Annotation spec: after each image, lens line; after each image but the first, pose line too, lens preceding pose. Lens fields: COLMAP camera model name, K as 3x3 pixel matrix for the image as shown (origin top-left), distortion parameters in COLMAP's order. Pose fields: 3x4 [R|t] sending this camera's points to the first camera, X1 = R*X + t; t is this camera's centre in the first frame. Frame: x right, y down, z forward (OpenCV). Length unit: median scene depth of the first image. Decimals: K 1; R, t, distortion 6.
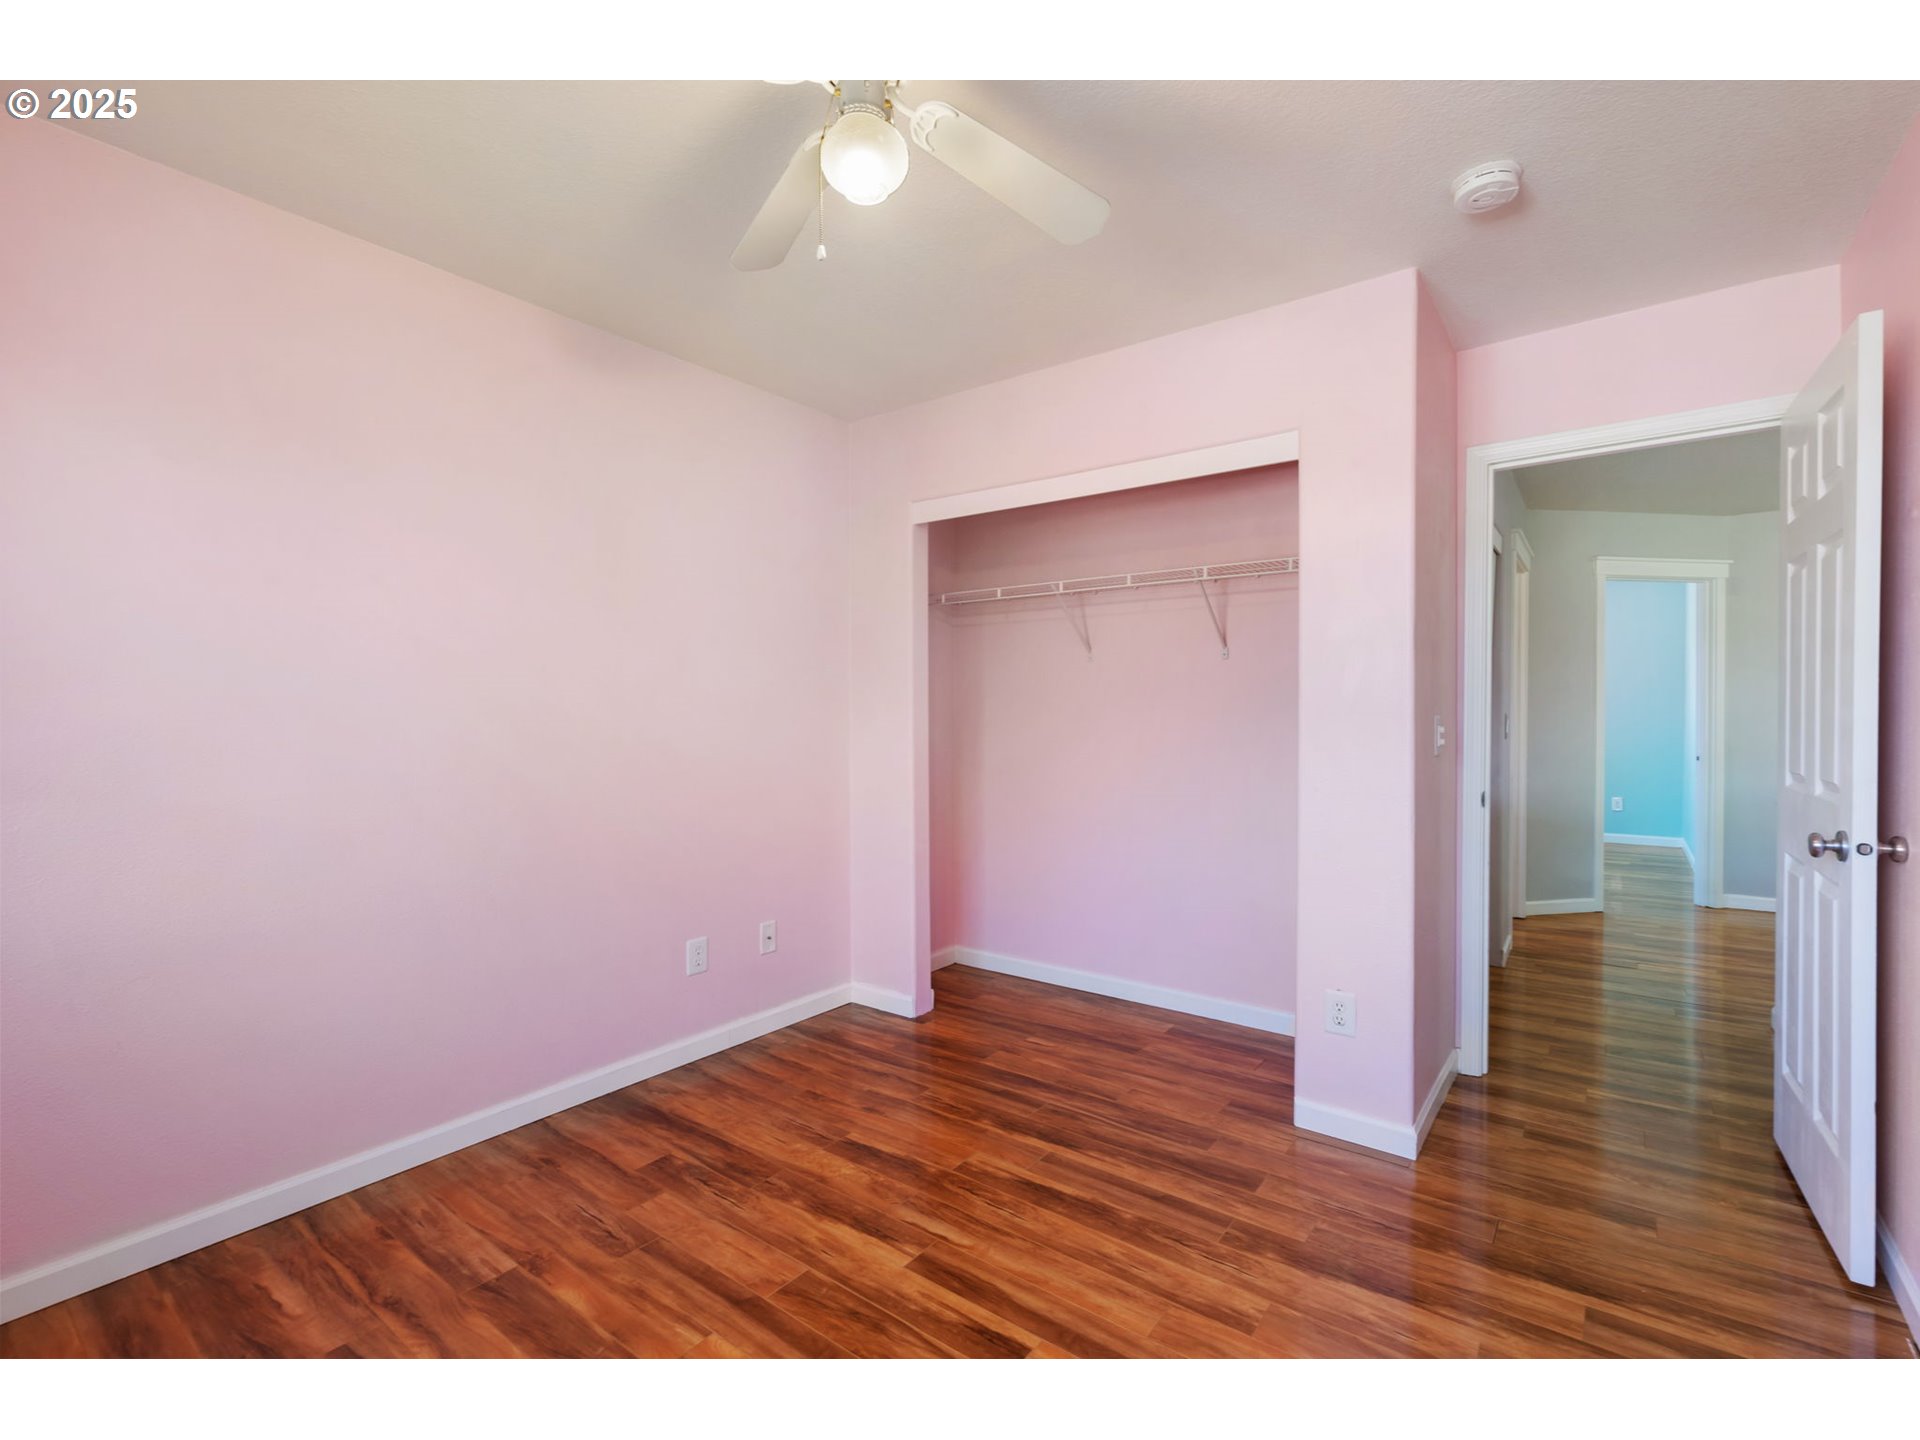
lens RADIAL K [[875.1, 0, 962.0], [0, 875.1, 720.0], [0, 0, 1]] dist [0.001330, 0.000288]
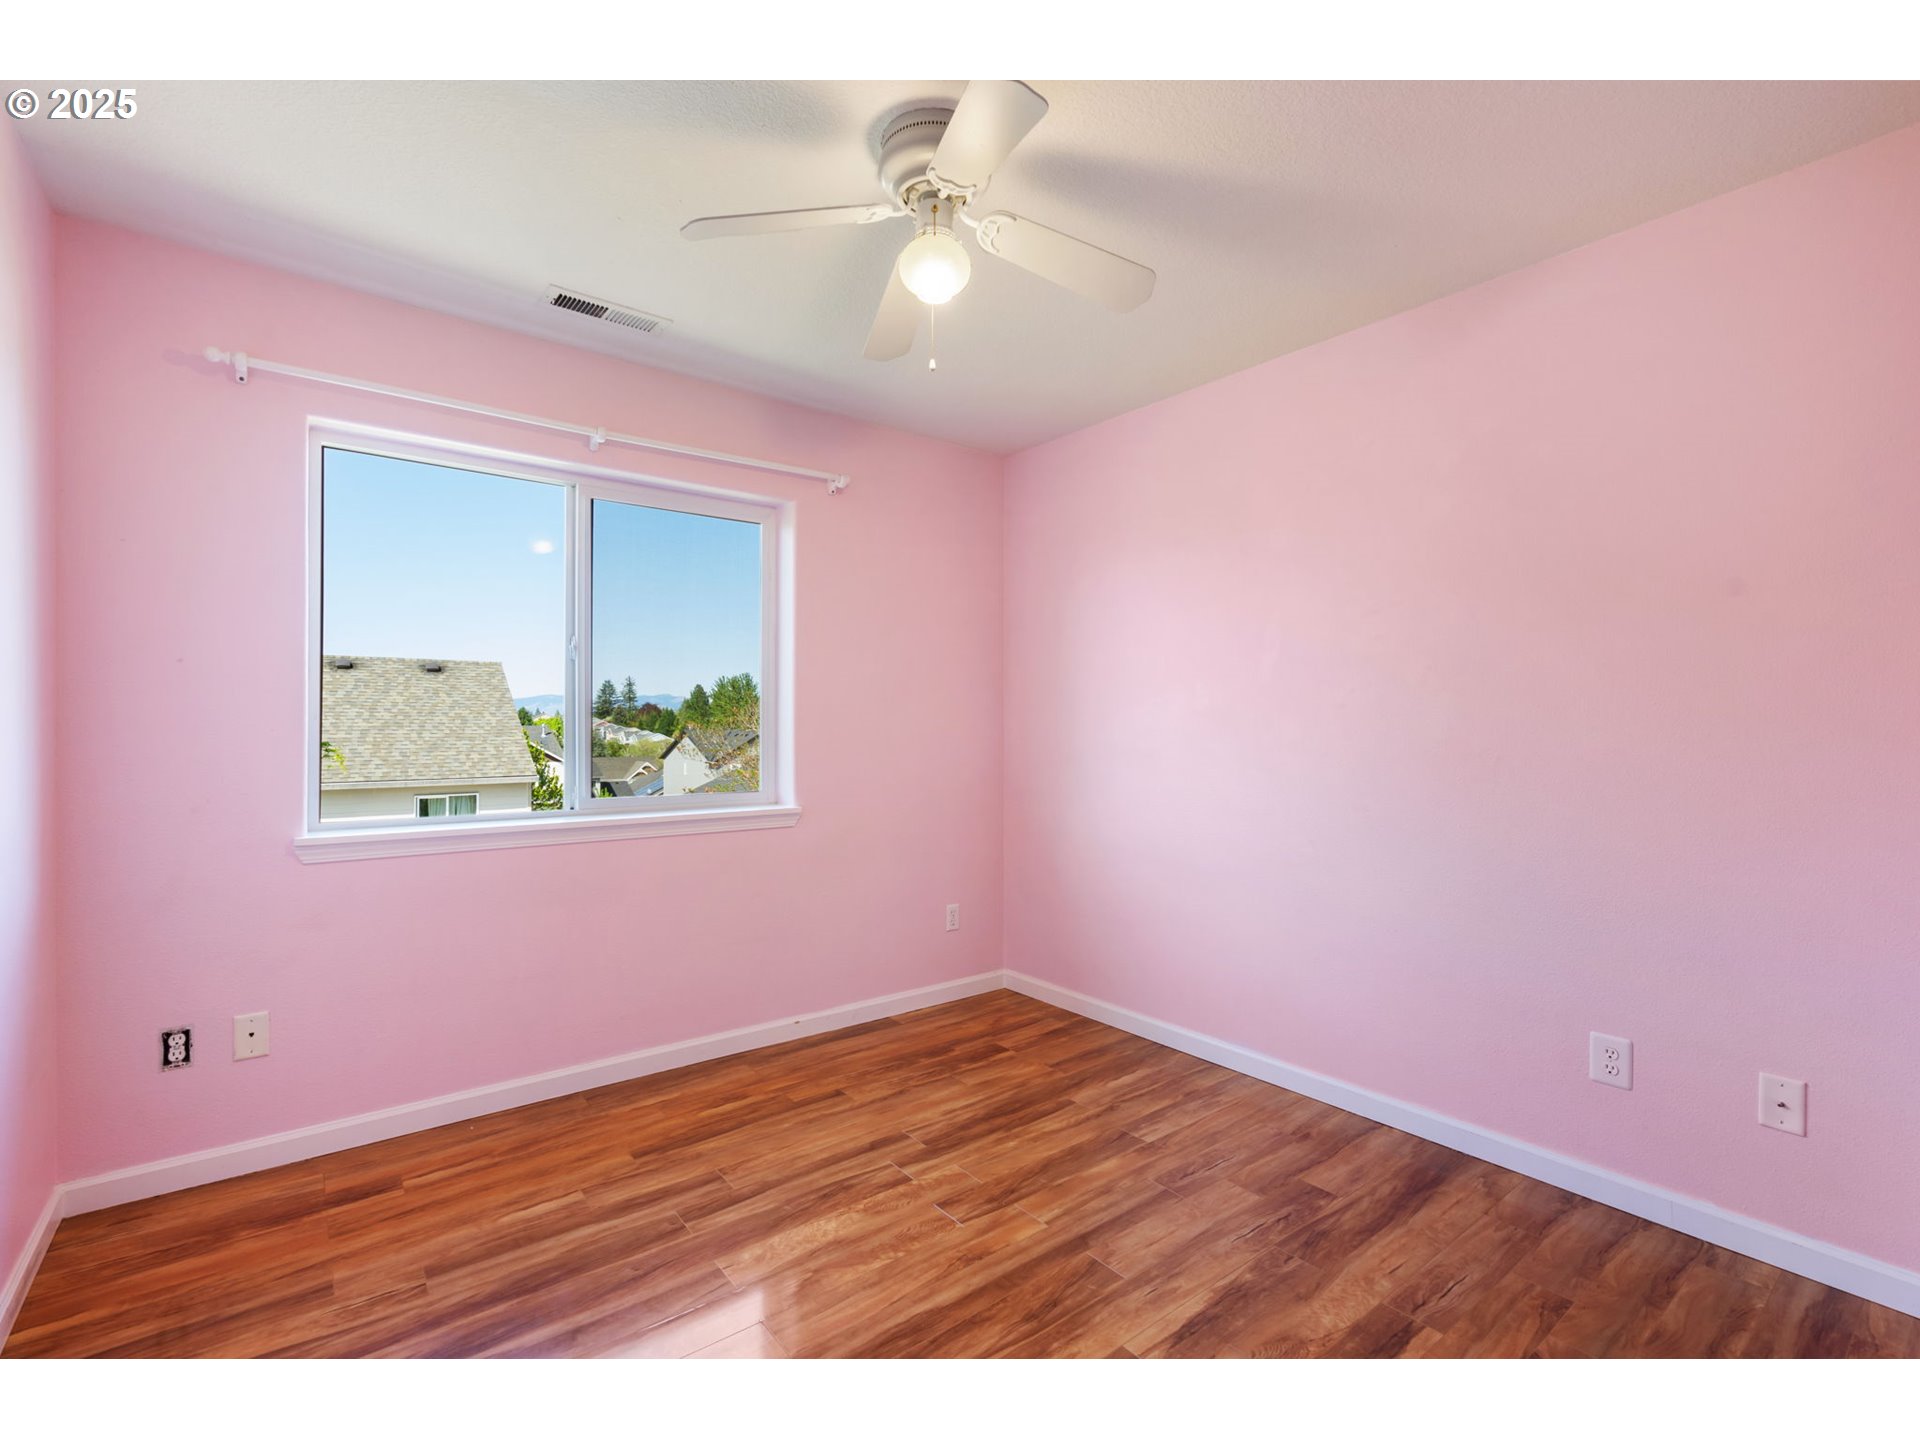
lens RADIAL K [[875.1, 0, 963.3], [0, 875.1, 718.9], [0, 0, 1]] dist [0.001330, 0.000288]
pose [[-0.258990, -0.000365, -0.965880, 0.783549], [-0.005363, 0.999985, 0.001060, -0.009293], [0.965865, 0.005454, -0.258988, 1.009573]]
